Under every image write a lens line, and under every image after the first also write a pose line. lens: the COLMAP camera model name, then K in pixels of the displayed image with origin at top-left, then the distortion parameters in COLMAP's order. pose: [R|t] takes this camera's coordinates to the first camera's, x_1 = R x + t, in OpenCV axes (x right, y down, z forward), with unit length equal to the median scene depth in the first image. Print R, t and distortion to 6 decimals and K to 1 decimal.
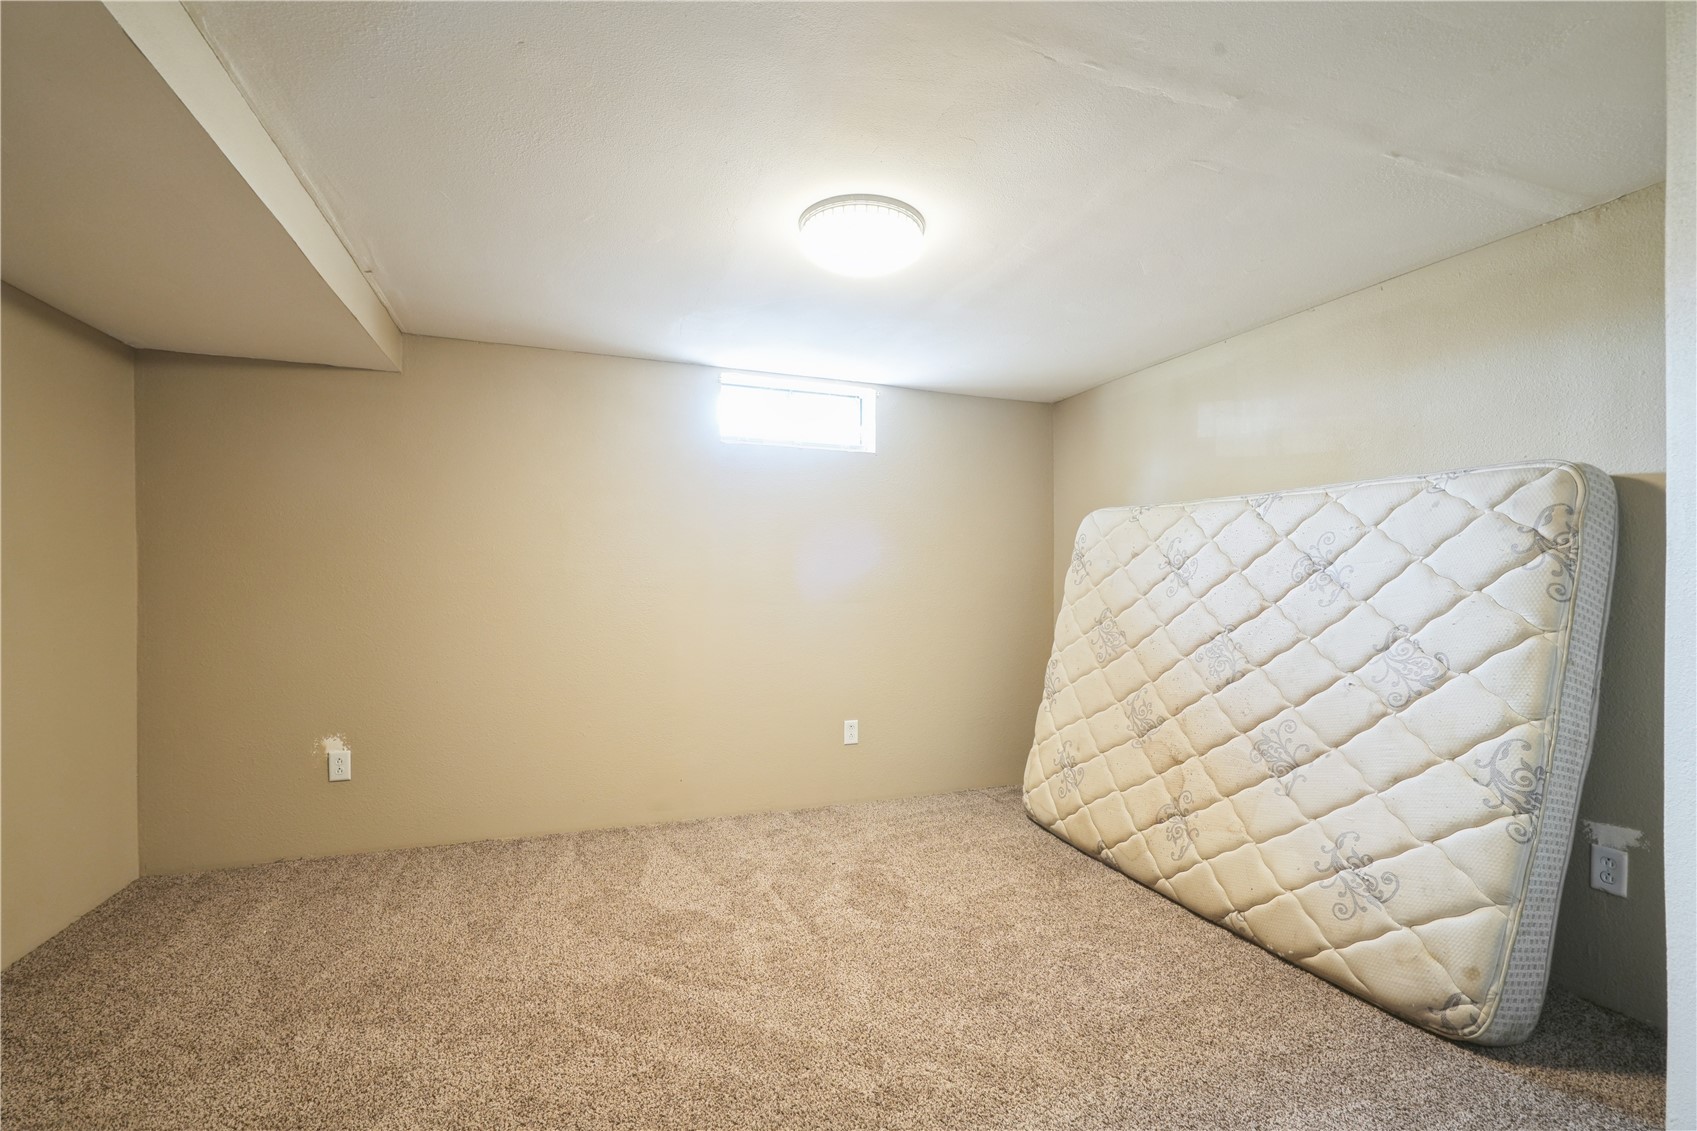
lens RADIAL K [[772.7, 0, 845.6], [0, 772.7, 583.7], [0, 0, 1]] dist [0.010315, -0.001162]
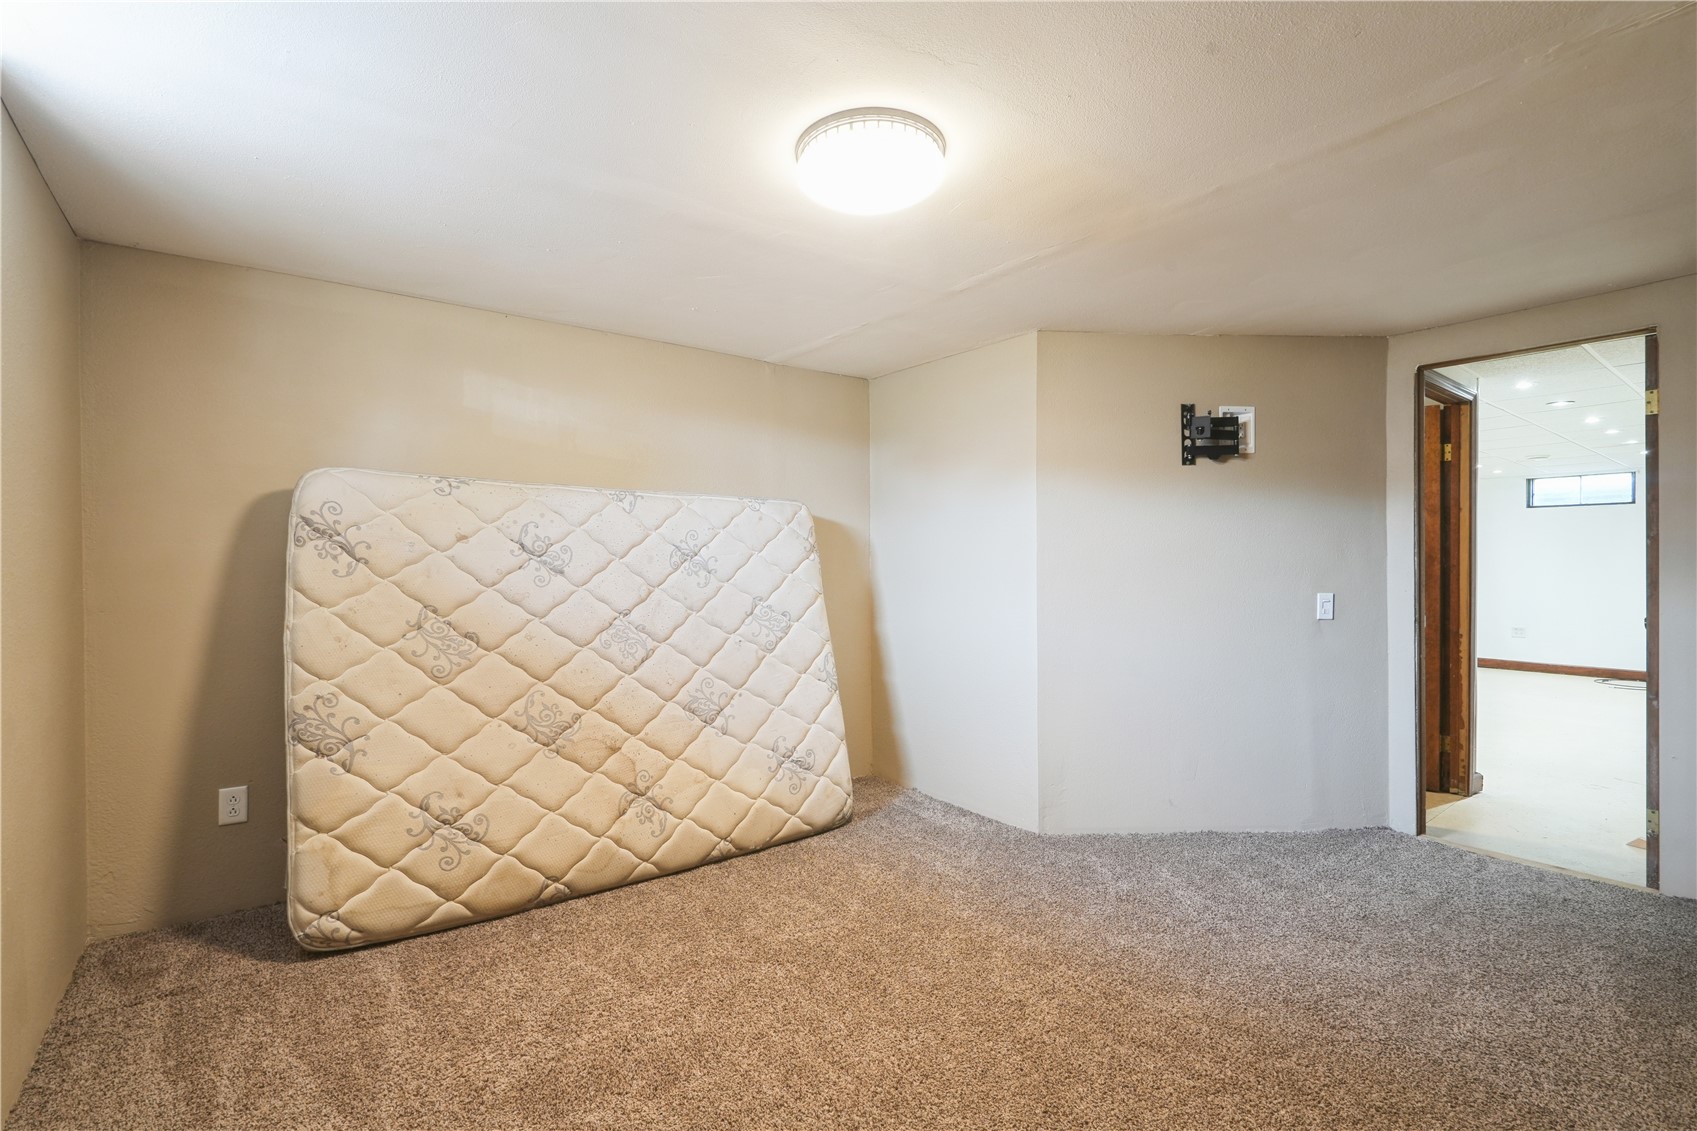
lens RADIAL K [[772.7, 0, 843.0], [0, 772.7, 548.6], [0, 0, 1]] dist [0.010315, -0.001162]
pose [[-0.283140, 0.002256, 0.959076, -0.696453], [-0.002527, 0.999992, -0.003098, -0.032558], [-0.959075, -0.003301, -0.283132, 1.128398]]
